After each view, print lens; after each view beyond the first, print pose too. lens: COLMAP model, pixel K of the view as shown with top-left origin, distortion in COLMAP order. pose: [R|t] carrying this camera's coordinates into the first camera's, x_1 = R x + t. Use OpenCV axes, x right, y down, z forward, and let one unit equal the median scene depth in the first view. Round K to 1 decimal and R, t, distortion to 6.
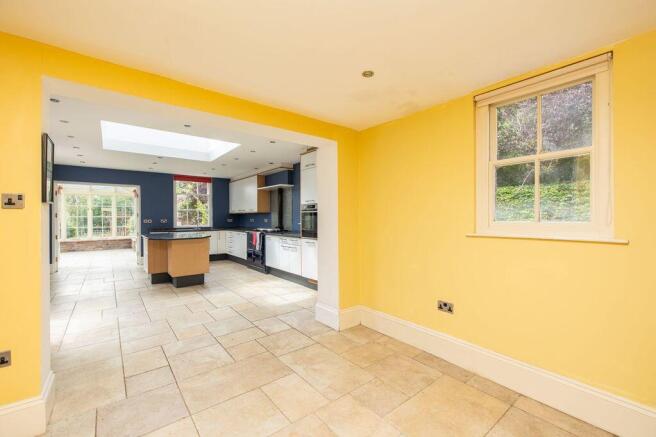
lens RADIAL K [[277.0, 0, 328.0], [0, 277.0, 218.5], [0, 0, 1]] dist [0.001183, 0.000072]
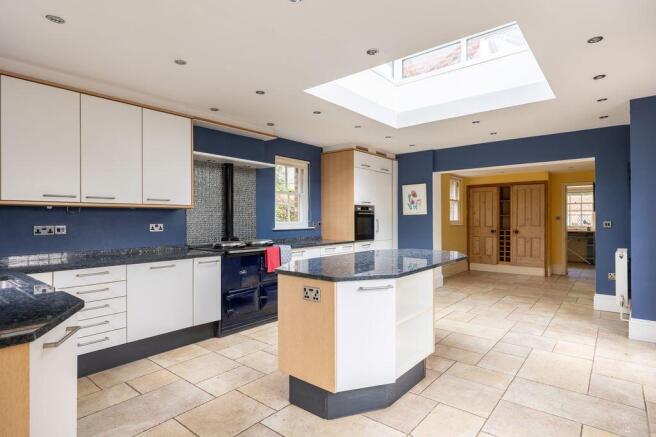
lens RADIAL K [[349.6, 0, 328.0], [0, 349.6, 218.5], [0, 0, 1]] dist [-0.000315, -0.000110]
pose [[-0.202264, 0.001614, 0.979330, -0.890503], [0.006954, 0.999976, -0.000212, -0.005039], [-0.979306, 0.006767, -0.202270, 0.984417]]
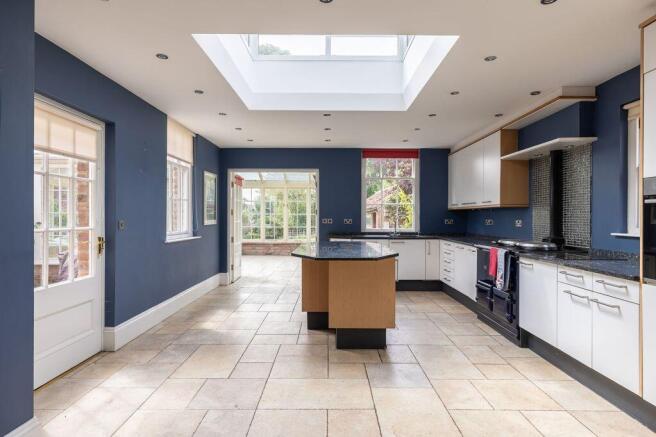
lens RADIAL K [[377.4, 0, 328.0], [0, 377.4, 218.5], [0, 0, 1]] dist [-0.001585, -0.001667]
pose [[0.778422, 0.010337, -0.627656, -0.079419], [-0.008918, 0.999946, 0.005408, -0.002147], [0.627678, 0.001387, 0.778472, 0.314321]]
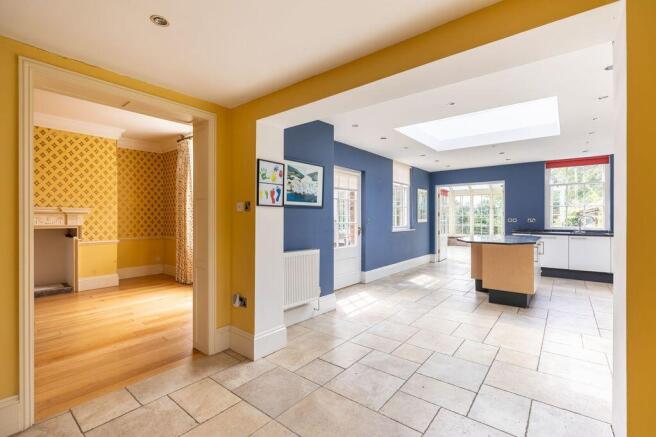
lens RADIAL K [[293.6, 0, 328.0], [0, 293.6, 218.5], [0, 0, 1]] dist [-0.001974, -0.000139]
pose [[0.210828, 0.008937, -0.977482, 0.147459], [-0.002989, 0.999959, 0.008498, -0.002337], [0.977519, 0.001130, 0.210846, 0.258825]]
